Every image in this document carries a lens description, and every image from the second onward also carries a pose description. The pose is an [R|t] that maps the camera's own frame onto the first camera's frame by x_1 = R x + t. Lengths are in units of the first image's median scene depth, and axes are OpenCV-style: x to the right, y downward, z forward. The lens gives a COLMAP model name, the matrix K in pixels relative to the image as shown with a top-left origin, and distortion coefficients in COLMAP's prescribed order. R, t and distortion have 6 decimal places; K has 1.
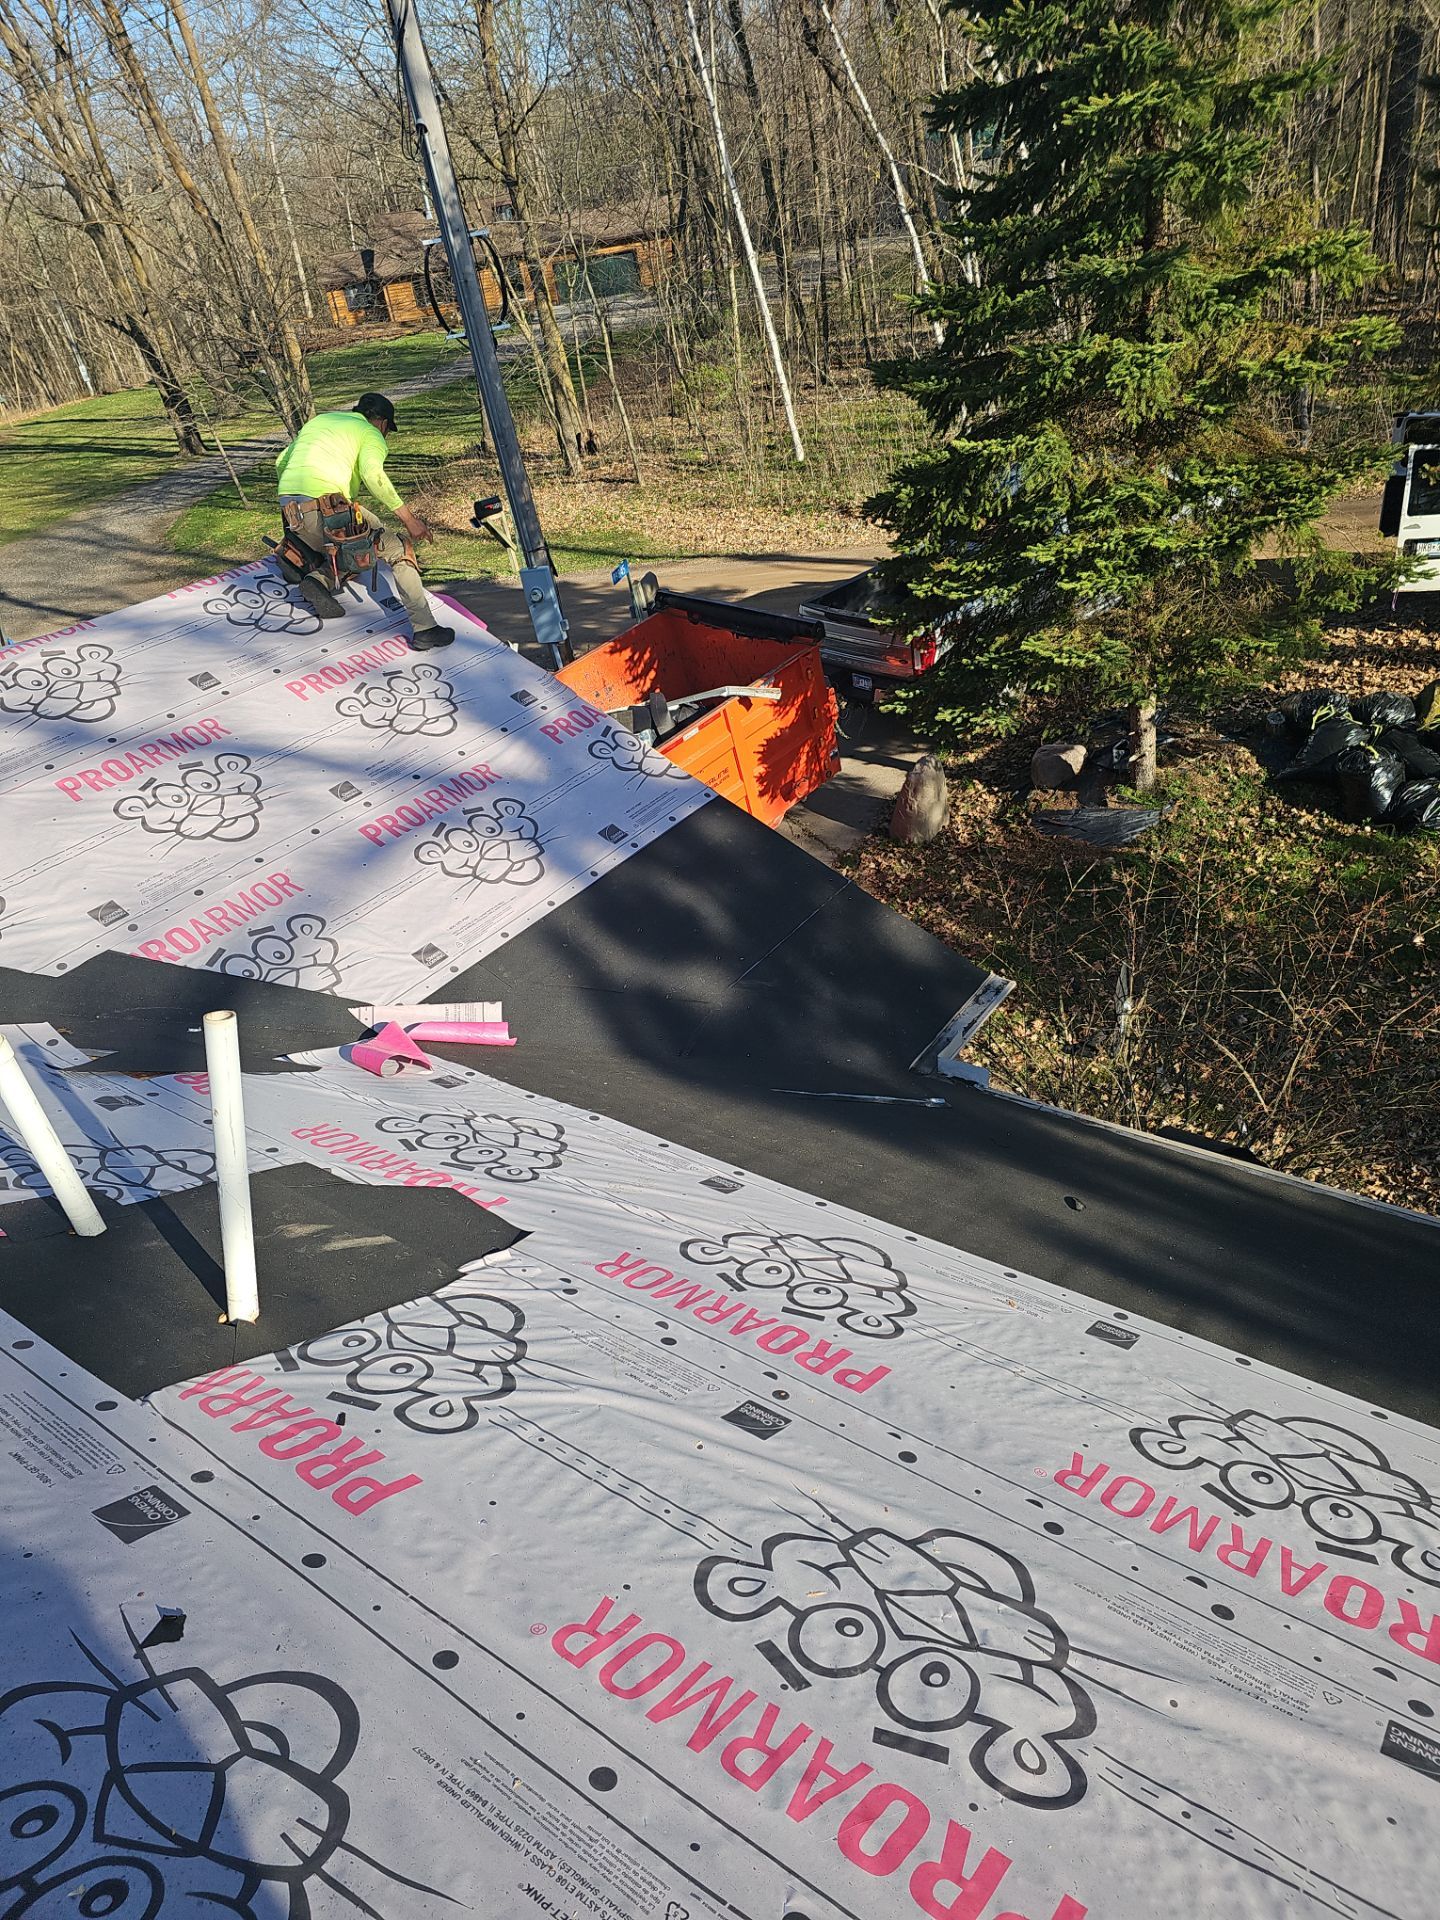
lens RADIAL K [[1286.8, 0, 722.6], [0, 1286.8, 889.6], [0, 0, 1]] dist [0.029744, -0.001765]
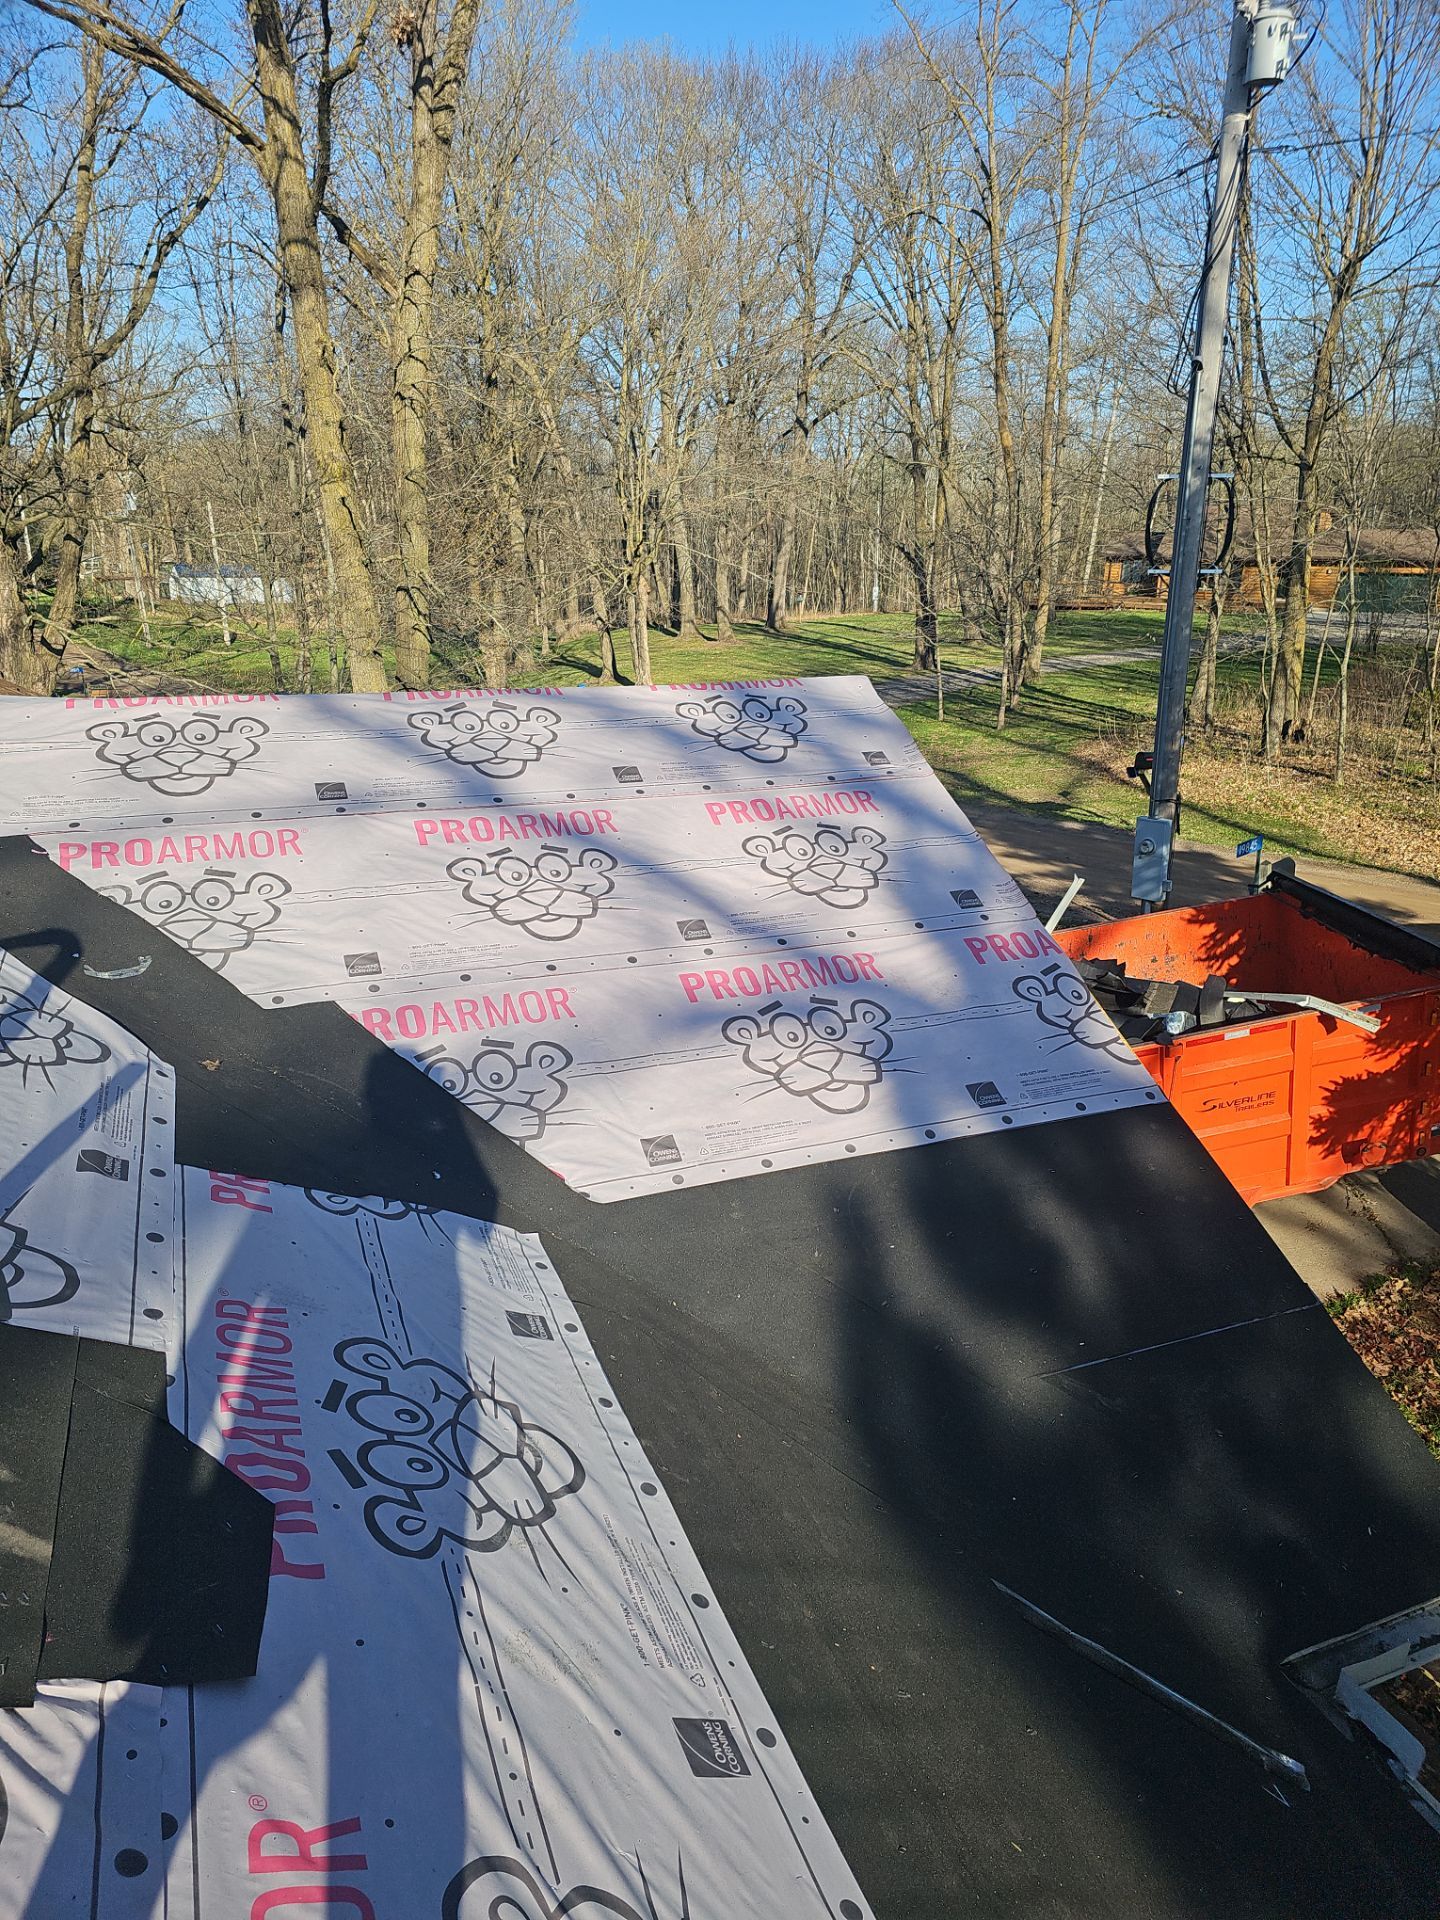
lens RADIAL K [[1286.8, 0, 722.6], [0, 1286.8, 889.6], [0, 0, 1]] dist [0.029744, -0.001765]
pose [[0.840904, 0.283142, -0.461206, 0.049365], [-0.362090, 0.927725, -0.090644, -0.015971], [0.402207, 0.243222, 0.882651, 0.137395]]
